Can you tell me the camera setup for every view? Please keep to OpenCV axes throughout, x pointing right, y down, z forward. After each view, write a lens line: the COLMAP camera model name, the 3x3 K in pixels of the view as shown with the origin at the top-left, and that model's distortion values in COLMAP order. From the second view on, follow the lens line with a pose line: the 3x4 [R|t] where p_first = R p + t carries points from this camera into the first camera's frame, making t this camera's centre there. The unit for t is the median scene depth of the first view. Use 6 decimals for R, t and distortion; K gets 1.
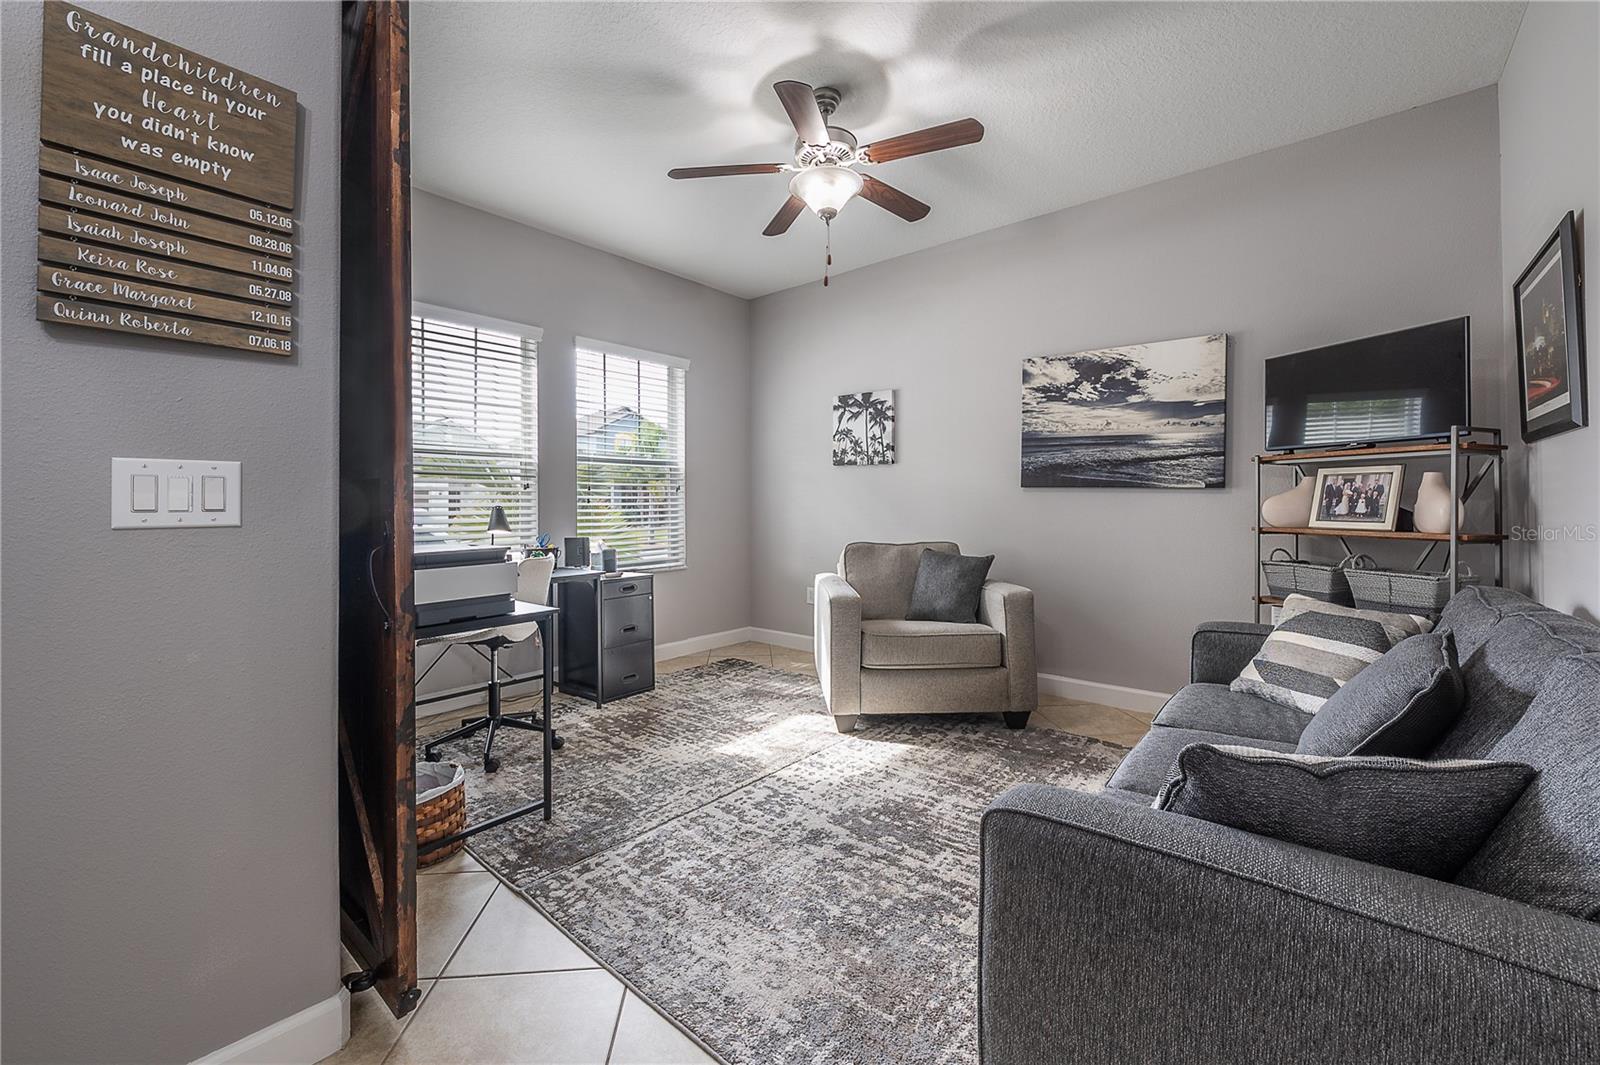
lens RADIAL K [[653.8, 0, 723.7], [0, 653.8, 504.0], [0, 0, 1]] dist [-0.001699, -0.000086]
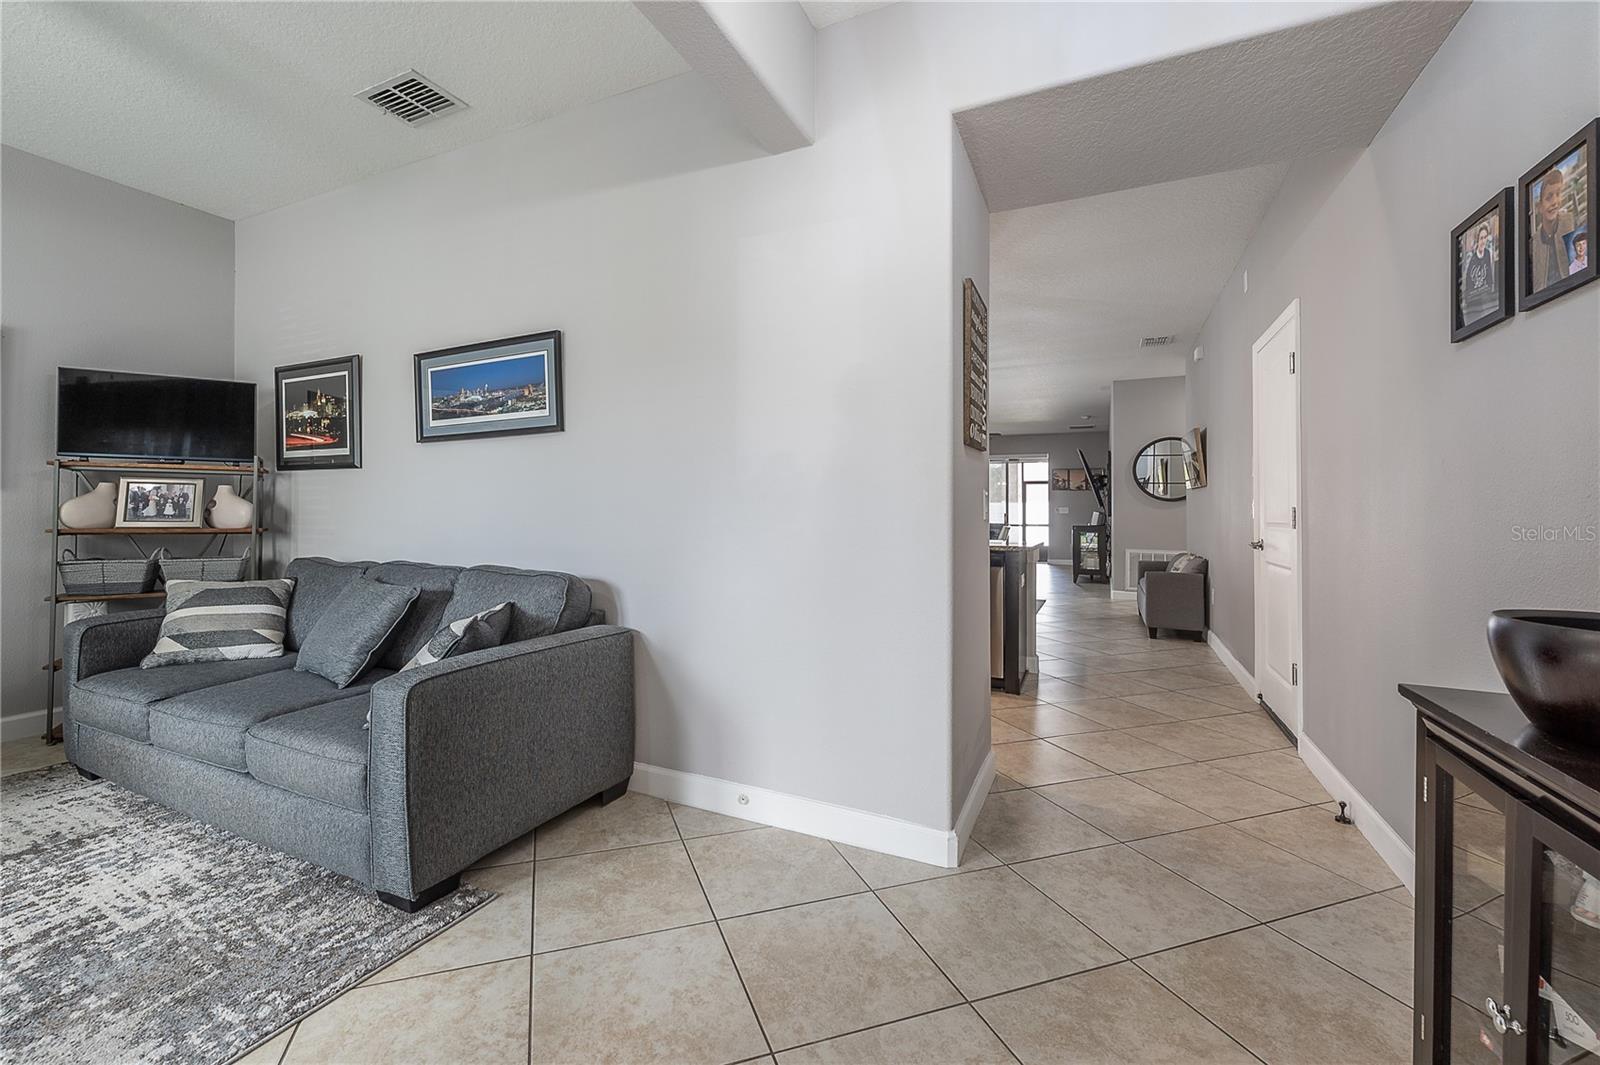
lens RADIAL K [[653.8, 0, 800.4], [0, 653.8, 518.8], [0, 0, 1]] dist [-0.001699, -0.000086]
pose [[-0.304244, -0.008799, 0.952554, -0.622614], [-0.006042, 0.999955, 0.007307, 0.005586], [-0.952575, -0.003532, -0.304283, 0.229505]]
